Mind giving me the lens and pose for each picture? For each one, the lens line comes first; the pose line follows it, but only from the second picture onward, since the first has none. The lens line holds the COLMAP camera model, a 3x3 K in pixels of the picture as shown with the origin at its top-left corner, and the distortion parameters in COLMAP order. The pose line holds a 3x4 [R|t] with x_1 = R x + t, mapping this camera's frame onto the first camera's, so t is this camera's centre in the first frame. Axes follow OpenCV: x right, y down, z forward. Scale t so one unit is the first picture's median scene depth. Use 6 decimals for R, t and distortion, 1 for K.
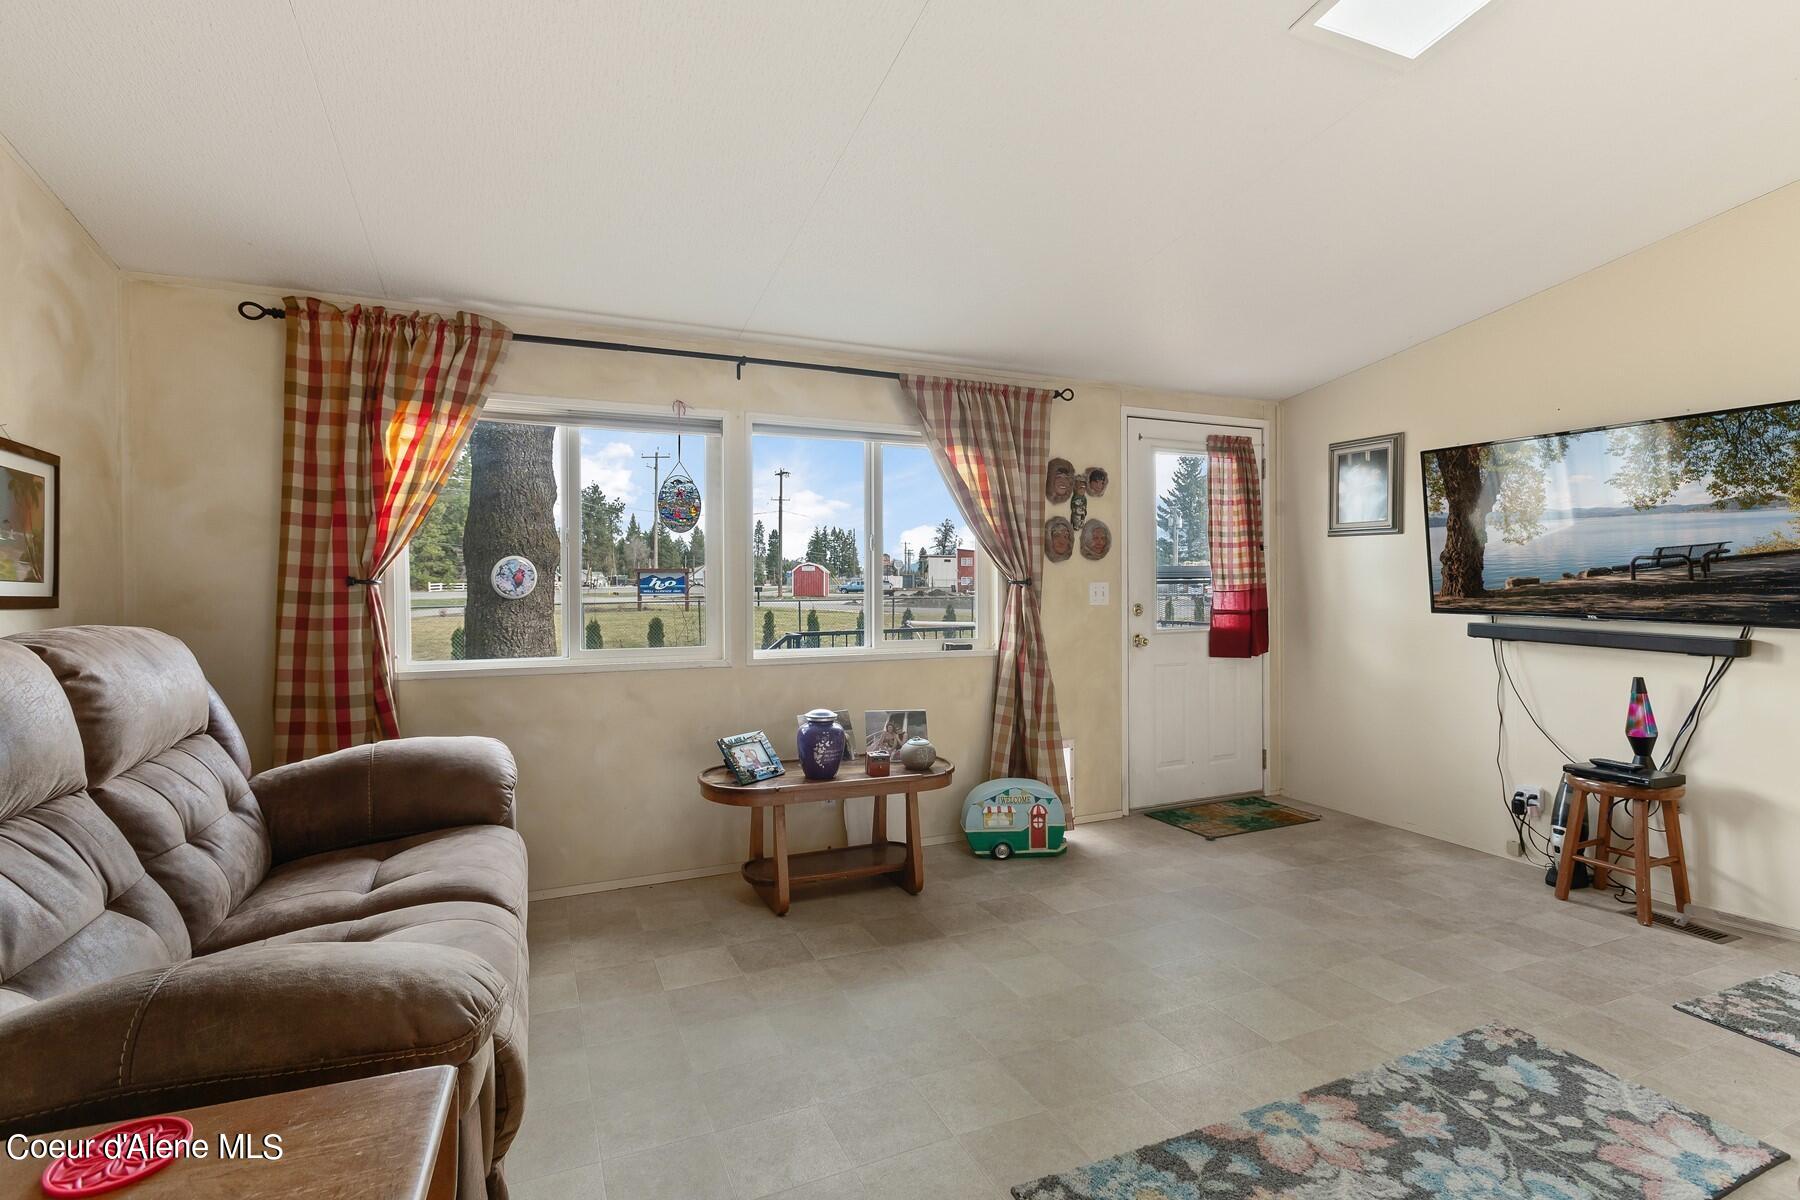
lens RADIAL K [[846.2, 0, 899.2], [0, 846.2, 588.2], [0, 0, 1]] dist [0.000603, 0.000680]
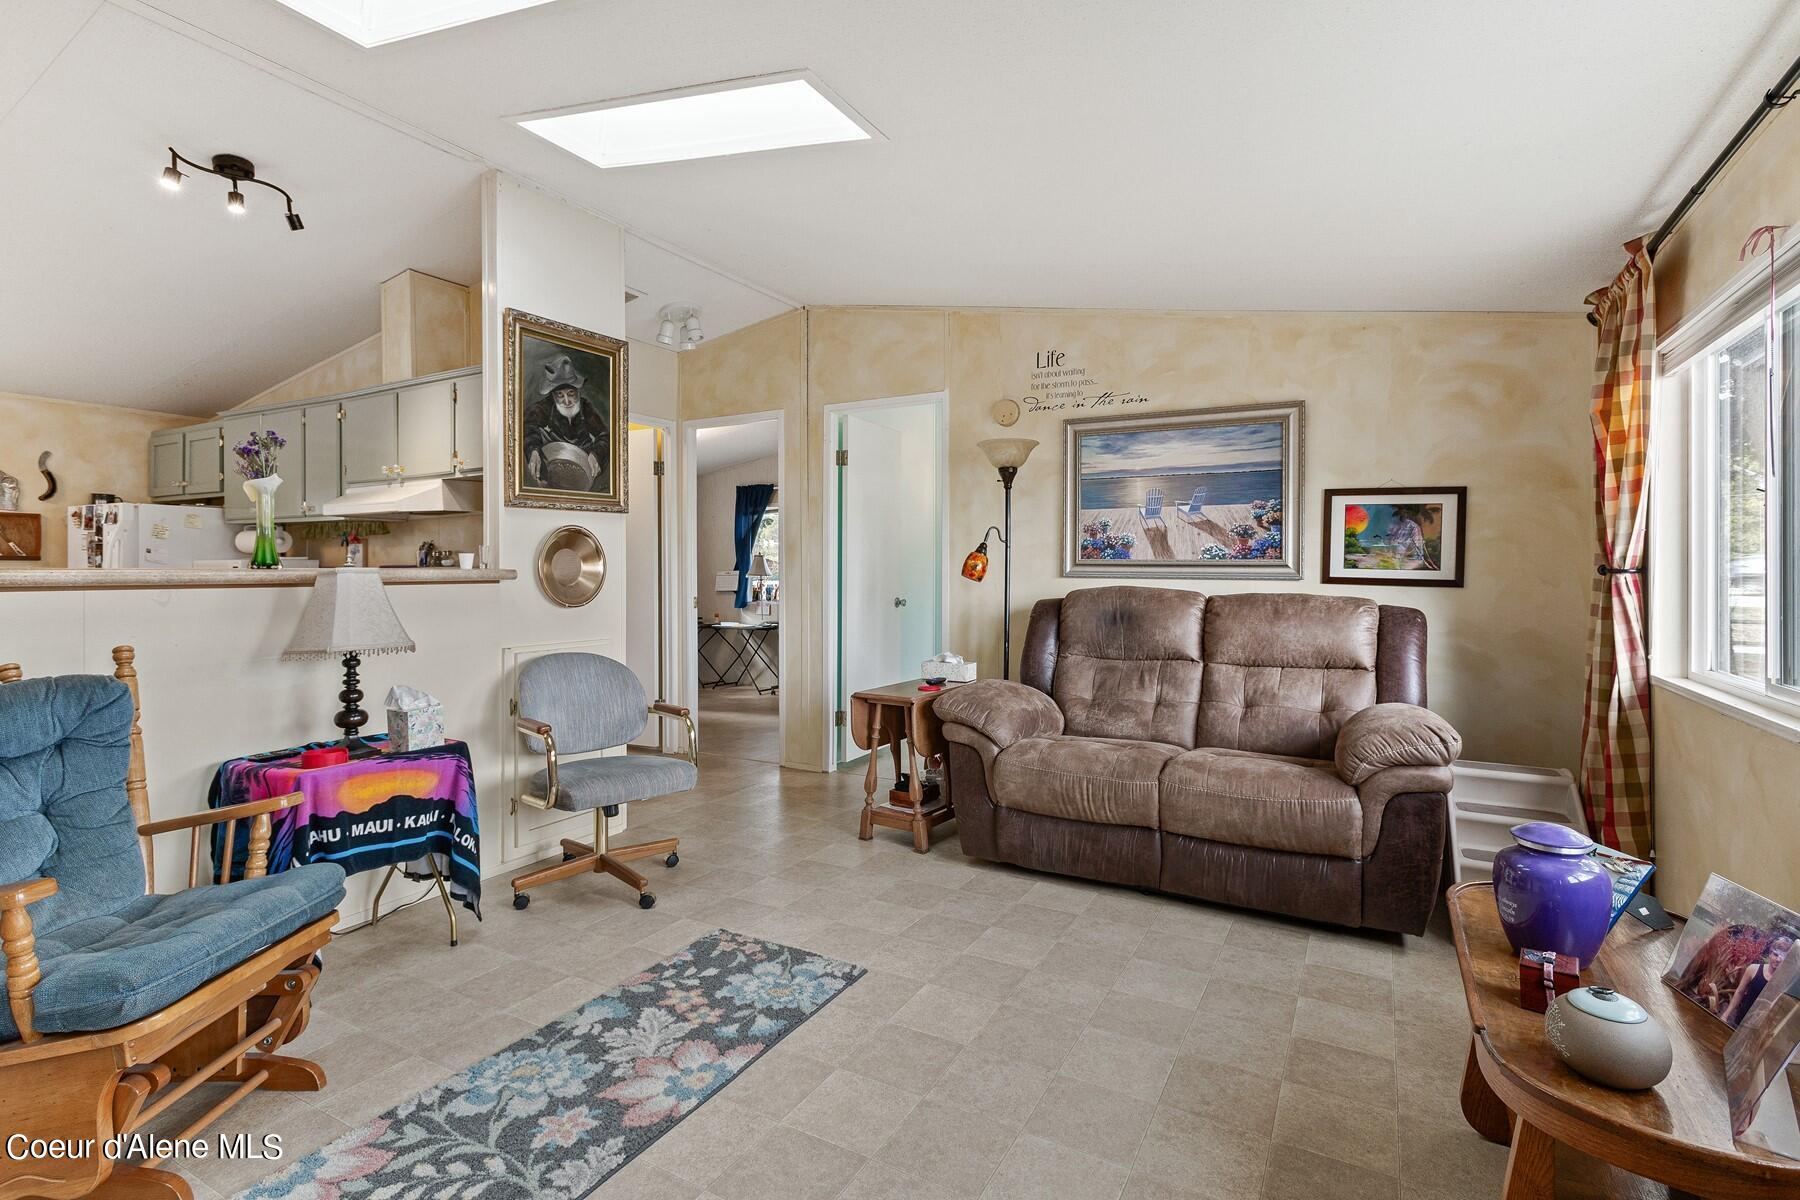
lens RADIAL K [[855.5, 0, 895.9], [0, 855.5, 568.8], [0, 0, 1]] dist [0.001612, 0.000111]
pose [[-0.802702, -0.001365, -0.596379, 0.523244], [-0.006920, 0.999951, 0.007026, -0.009898], [0.596340, 0.009767, -0.802672, 1.173071]]
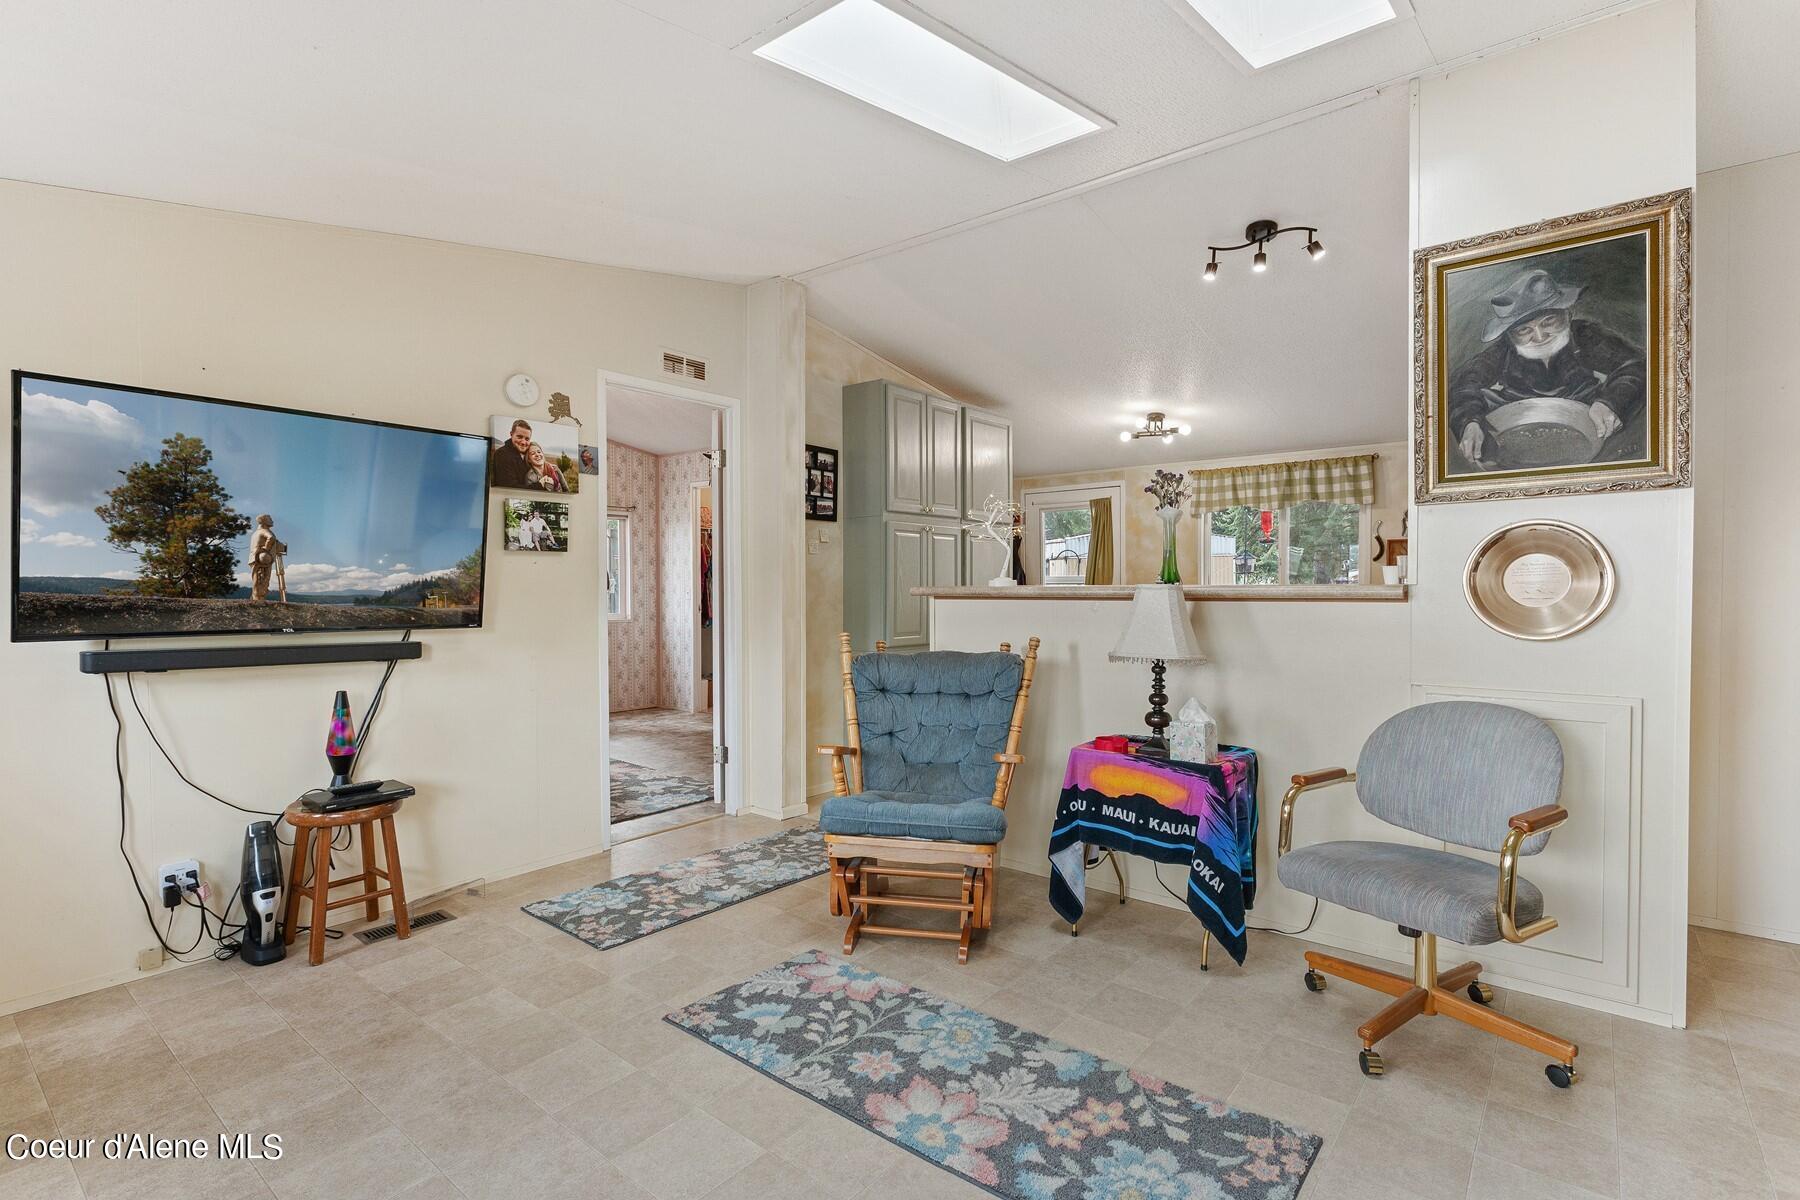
lens RADIAL K [[854.2, 0, 897.9], [0, 854.2, 601.6], [0, 0, 1]] dist [0.001823, 0.000572]
pose [[-0.451482, -0.015153, 0.892152, -0.237752], [0.012239, 0.999657, 0.023173, -0.007595], [-0.892196, 0.021381, -0.451141, 0.862987]]
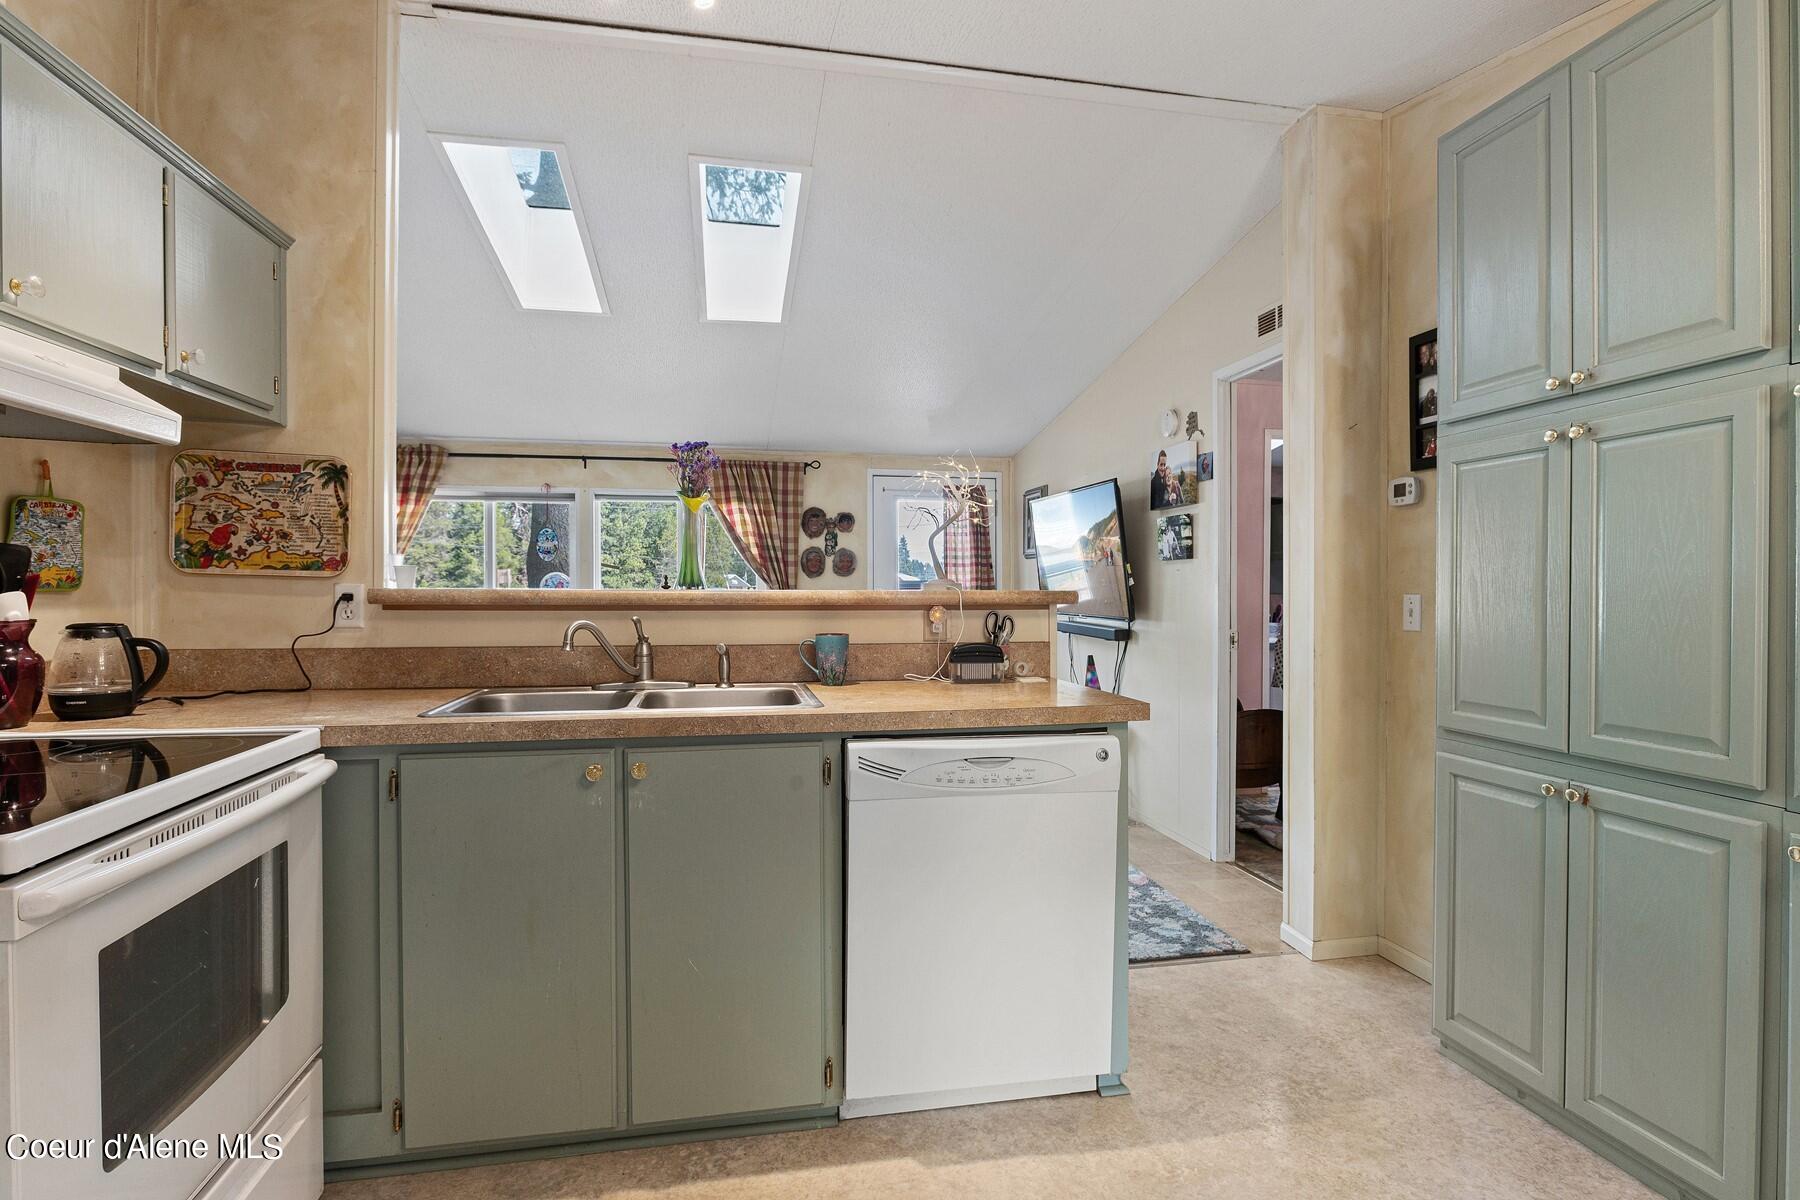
lens RADIAL K [[887.8, 0, 896.9], [0, 887.8, 597.1], [0, 0, 1]] dist [-0.014241, 0.001964]
pose [[0.974686, 0.005000, -0.223522, 0.875714], [-0.005784, 0.999979, -0.002851, 0.008136], [0.223503, 0.004071, 0.974695, -0.612214]]
